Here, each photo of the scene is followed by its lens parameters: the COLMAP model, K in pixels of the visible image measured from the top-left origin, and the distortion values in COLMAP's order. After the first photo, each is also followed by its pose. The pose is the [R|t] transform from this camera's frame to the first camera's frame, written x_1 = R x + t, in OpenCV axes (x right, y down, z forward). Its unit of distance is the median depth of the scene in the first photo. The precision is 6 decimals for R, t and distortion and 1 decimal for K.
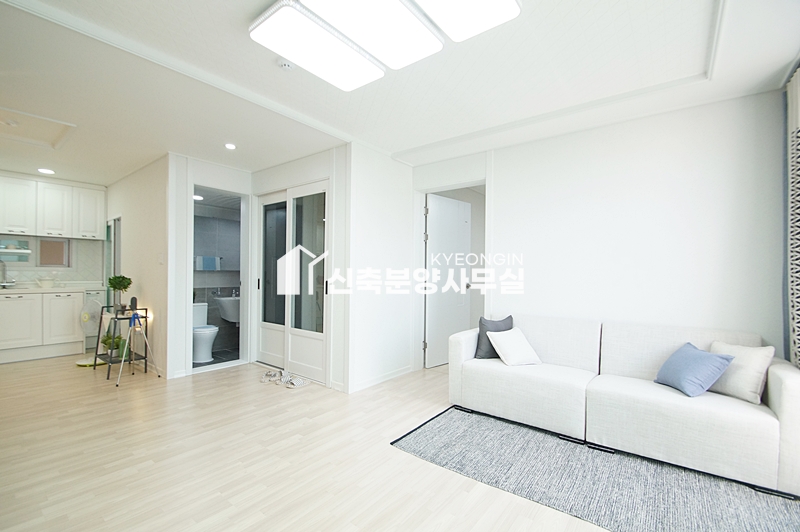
lens RADIAL K [[351.1, 0, 399.4], [0, 351.1, 275.6], [0, 0, 1]] dist [-0.000483, 0.000075]
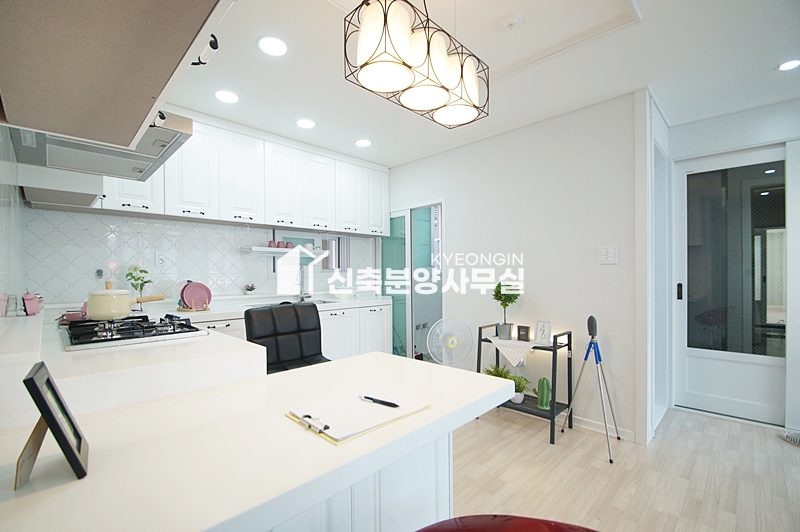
lens RADIAL K [[351.1, 0, 399.4], [0, 351.1, 275.6], [0, 0, 1]] dist [-0.000483, 0.000075]
pose [[0.993903, -0.015777, -0.109122, -0.862682], [0.015948, 0.999873, 0.000697, -0.016730], [0.109097, -0.002433, 0.994028, 0.269992]]
